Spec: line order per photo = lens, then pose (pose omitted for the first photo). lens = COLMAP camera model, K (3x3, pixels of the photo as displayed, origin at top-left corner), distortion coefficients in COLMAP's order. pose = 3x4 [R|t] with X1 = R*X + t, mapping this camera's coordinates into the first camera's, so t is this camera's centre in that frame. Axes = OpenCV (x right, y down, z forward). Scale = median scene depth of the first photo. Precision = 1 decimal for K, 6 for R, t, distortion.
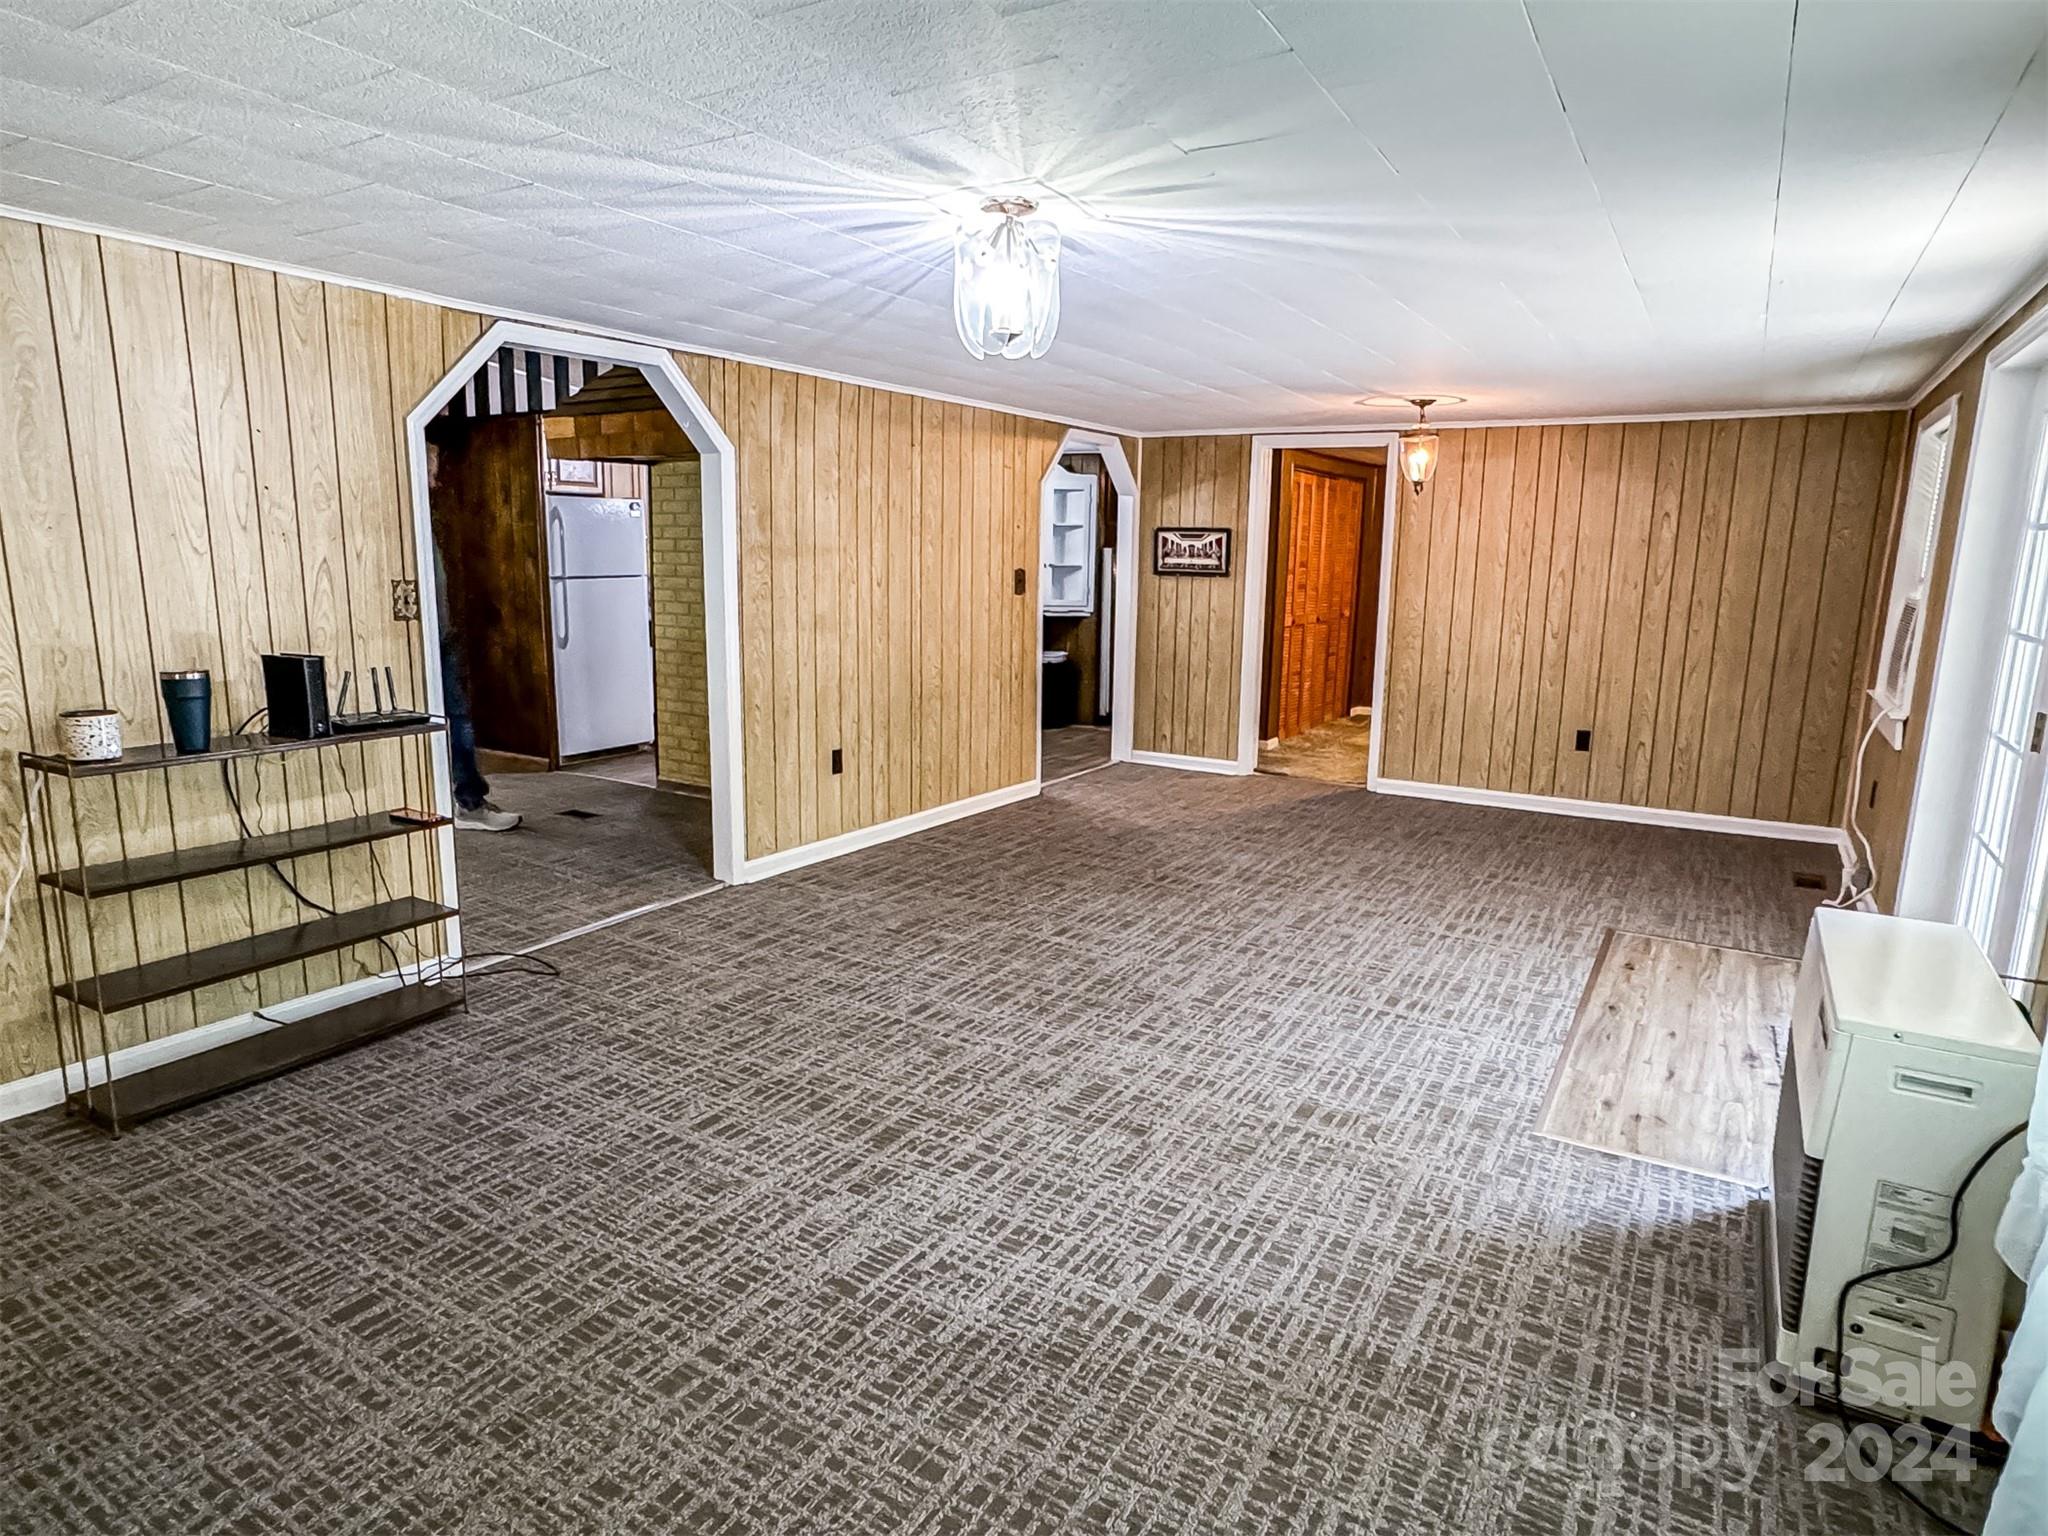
lens RADIAL K [[1176.3, 0, 1024.0], [0, 1176.3, 768.0], [0, 0, 1]] dist [-0.081103, 0.079054]
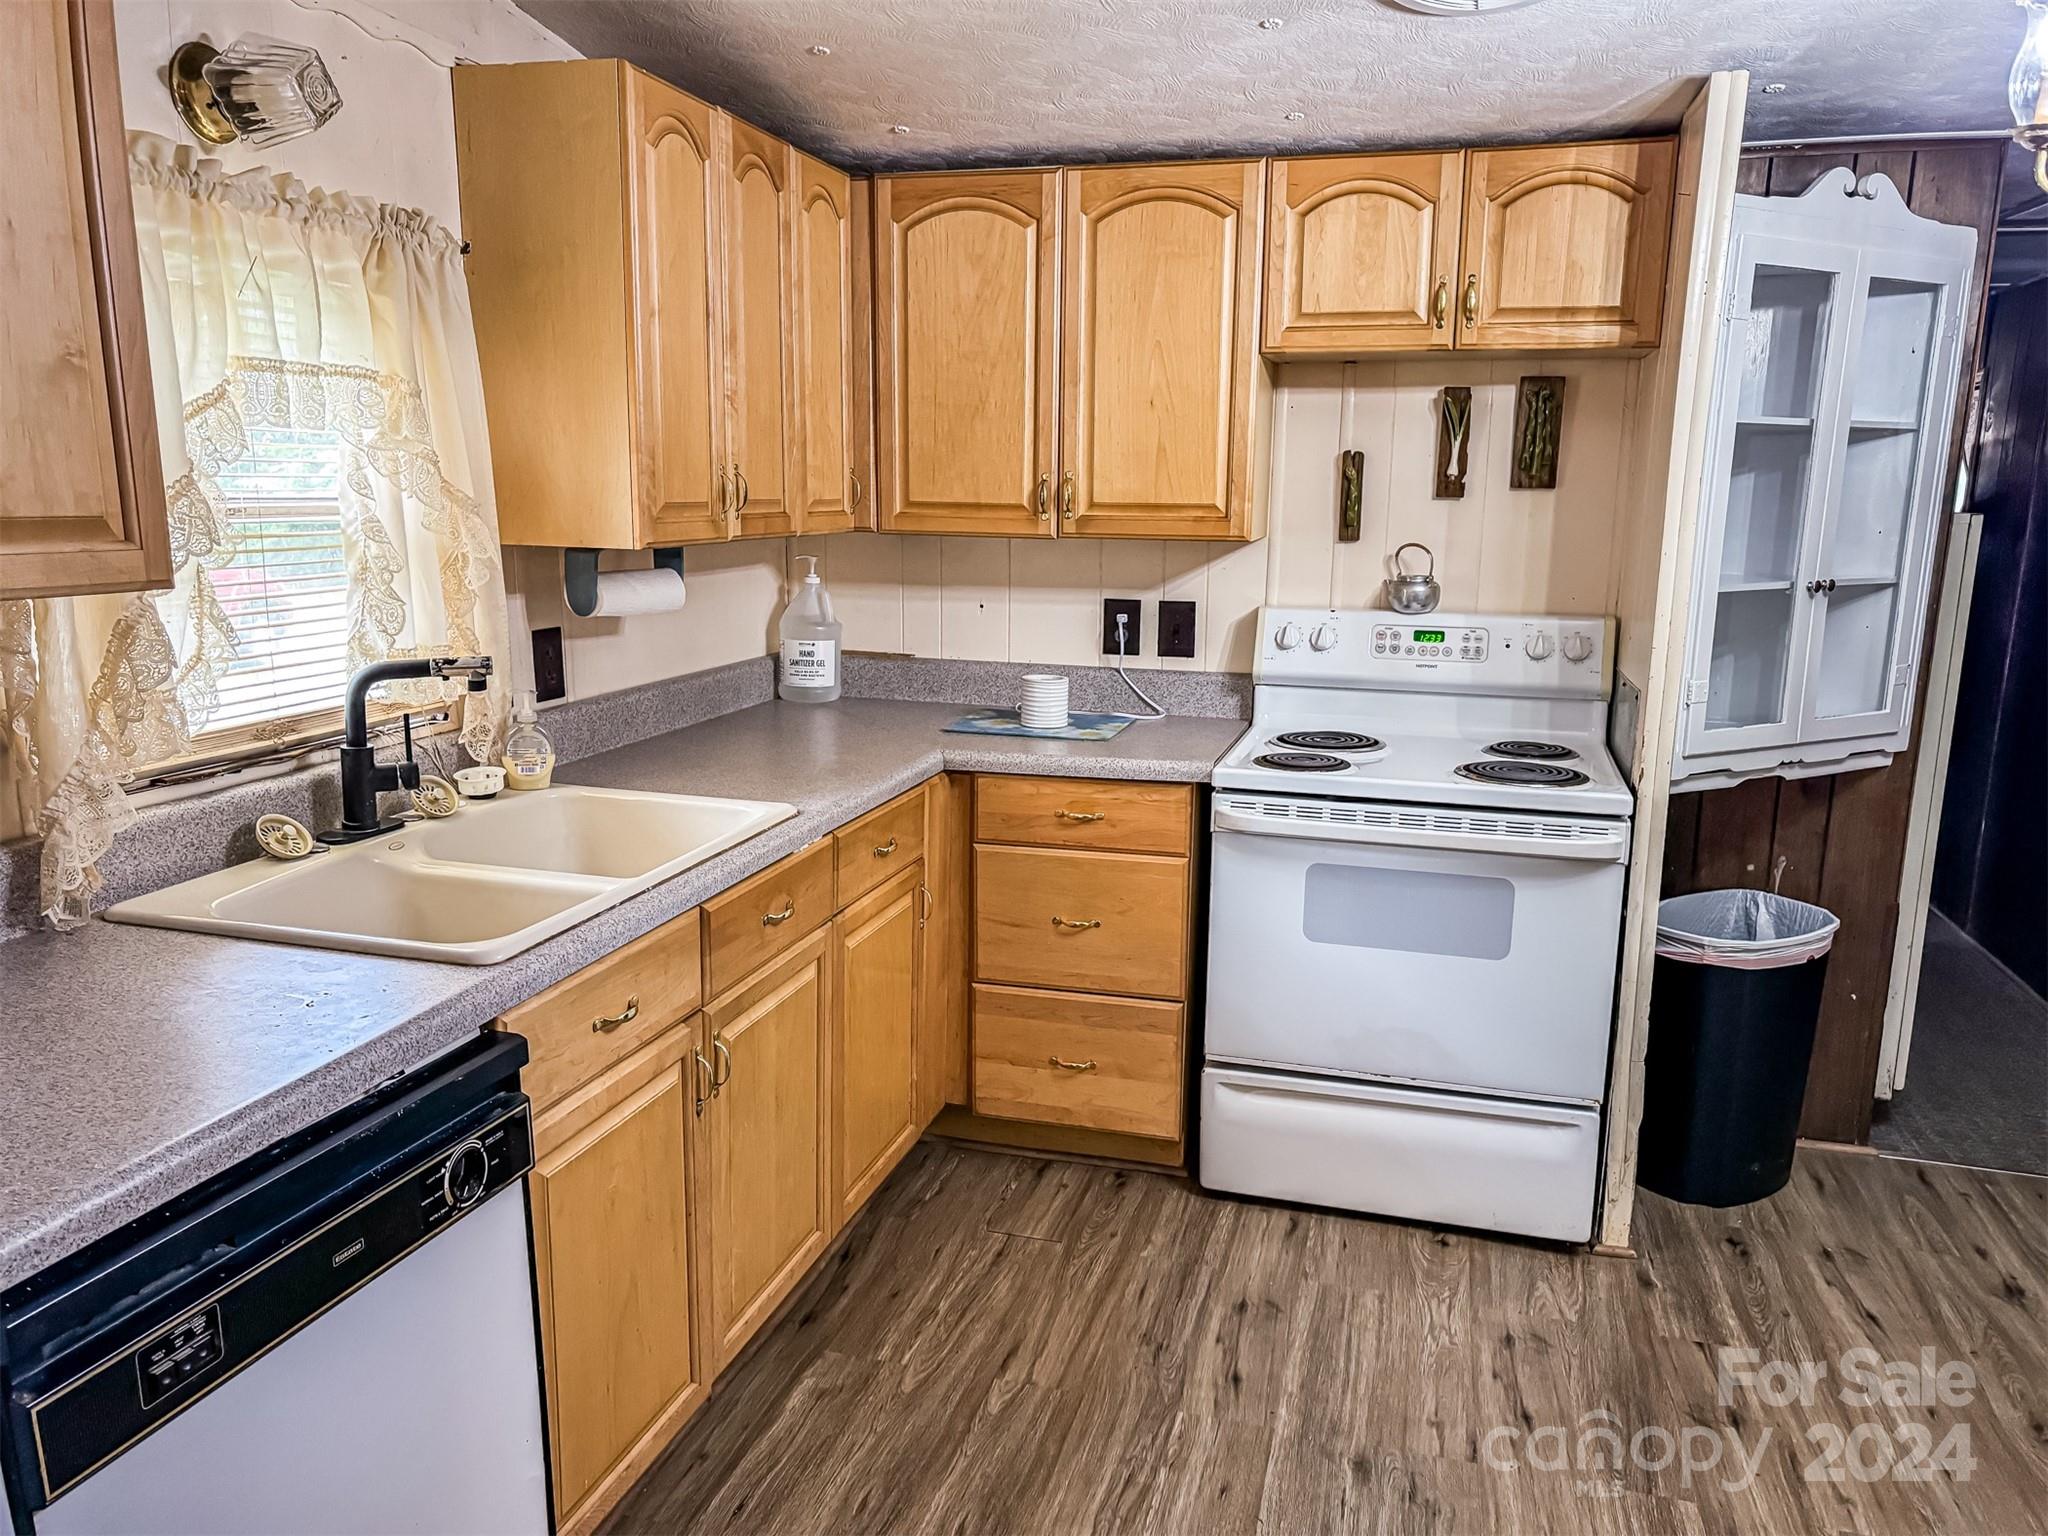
lens RADIAL K [[1464.0, 0, 1019.6], [0, 1464.0, 790.0], [0, 0, 1]] dist [0.001010, 0.002781]
pose [[0.968476, -0.057050, 0.242486, -0.376389], [0.051076, 0.998218, 0.030856, -0.269911], [-0.243814, -0.017498, 0.969664, 1.345551]]
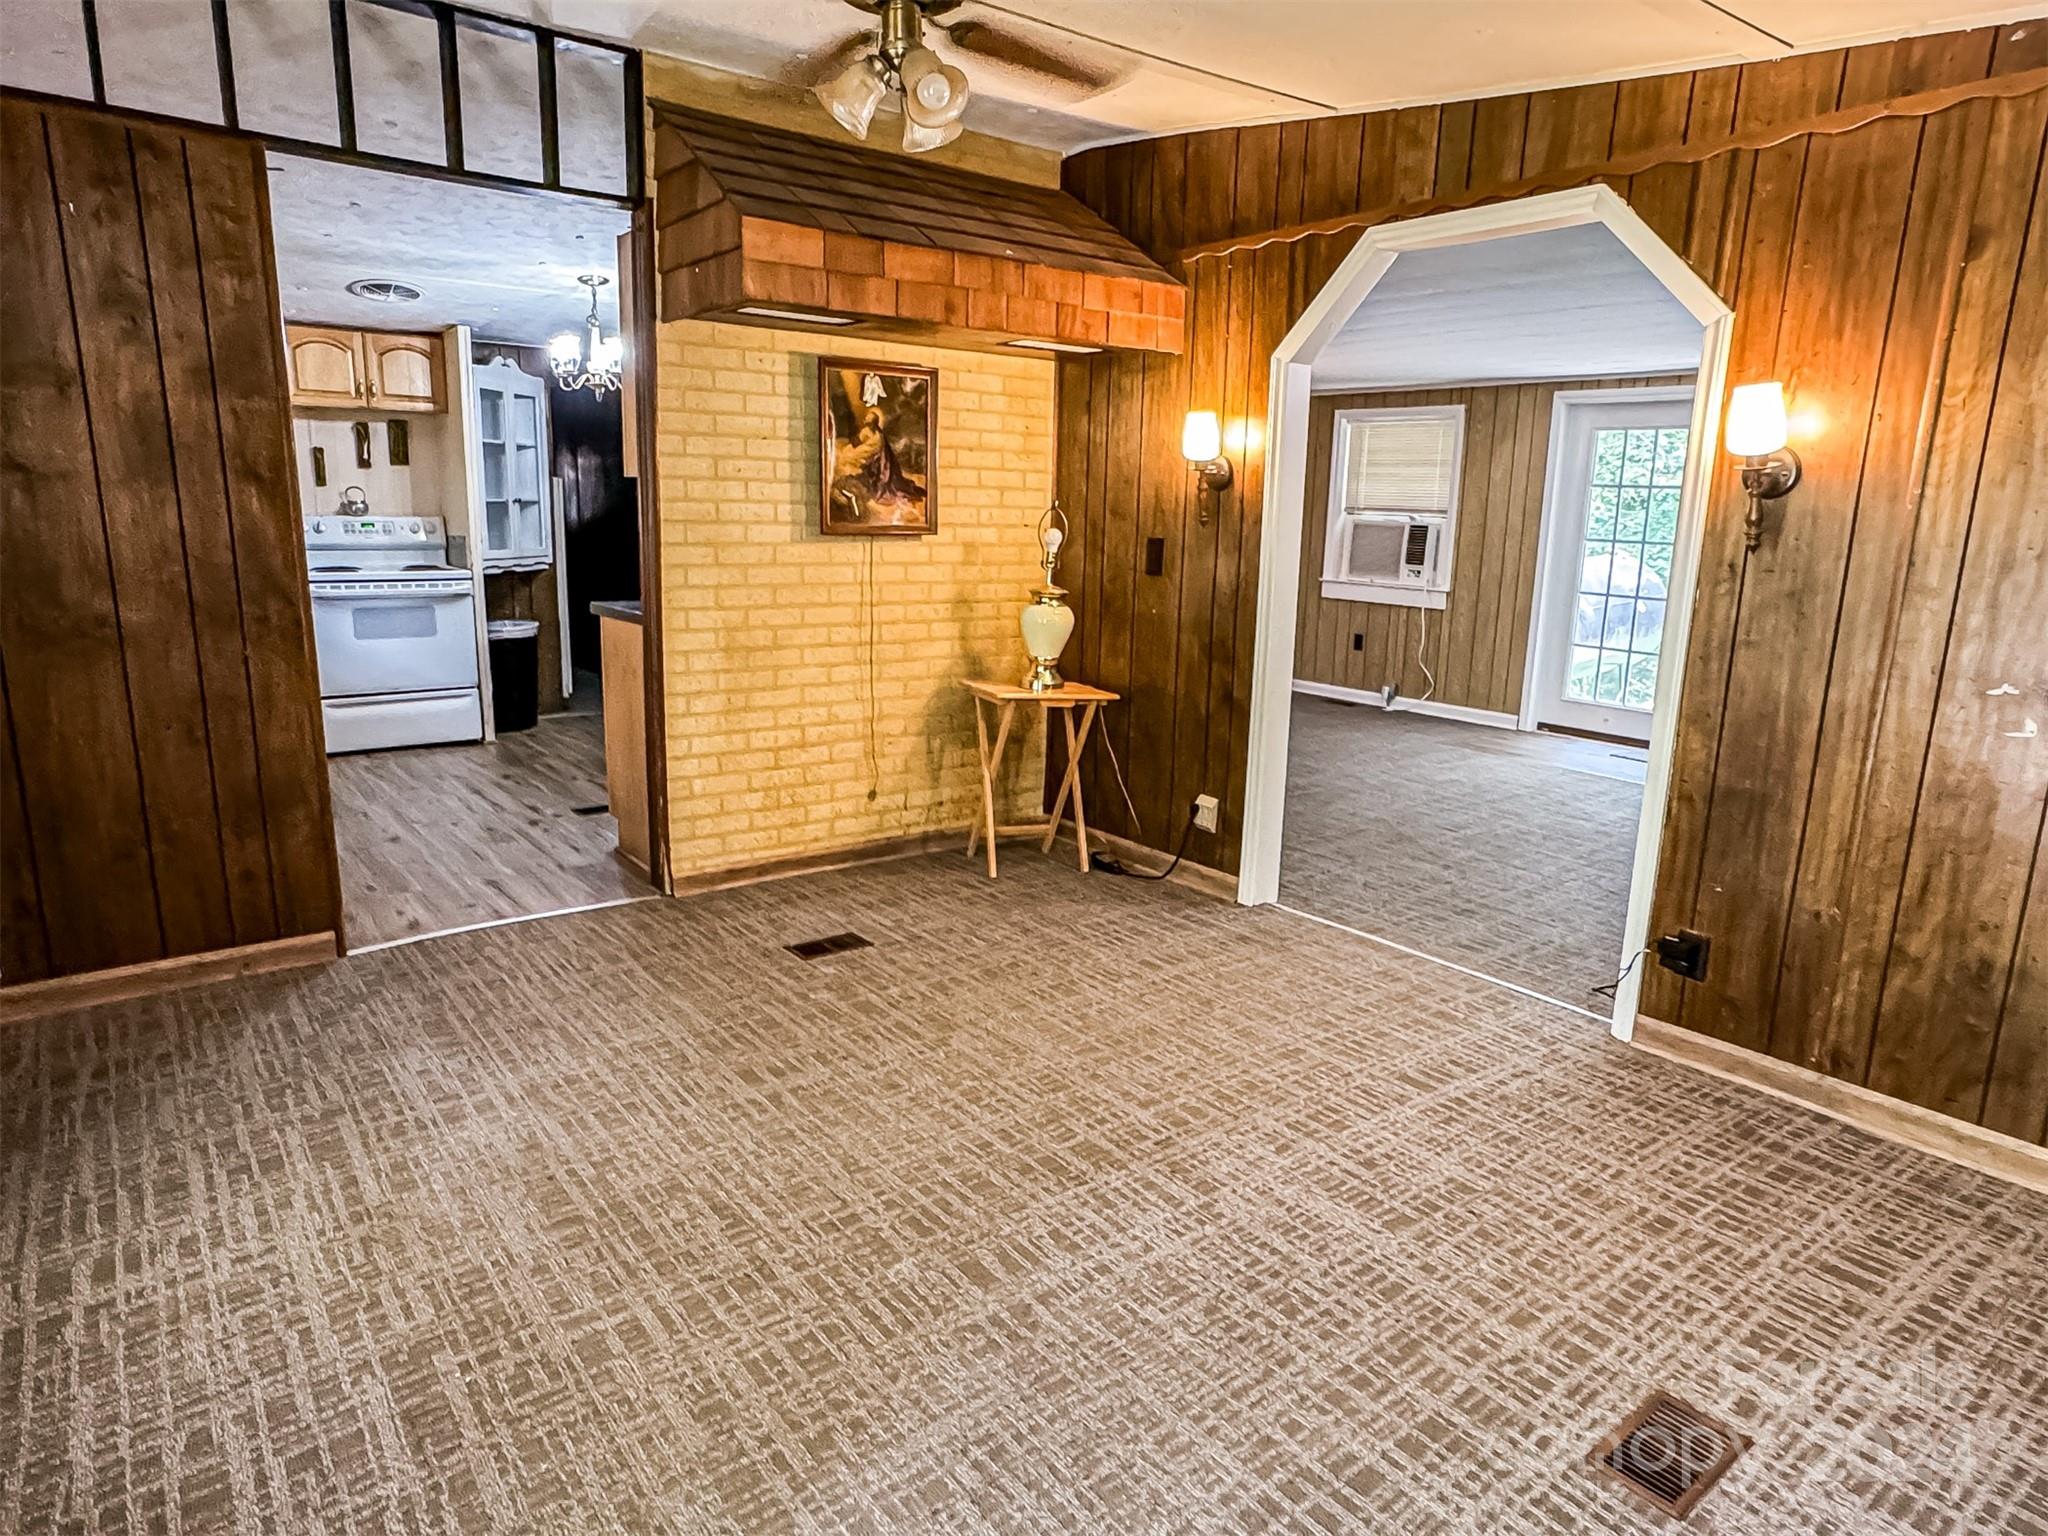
lens RADIAL K [[1222.8, 0, 1029.8], [0, 1222.8, 767.6], [0, 0, 1]] dist [-0.084671, 0.075140]
pose [[0.359542, -0.203791, 0.910603, -1.022874], [0.153271, 0.975504, 0.157798, -0.145790], [-0.920455, 0.082834, 0.381970, 0.797385]]
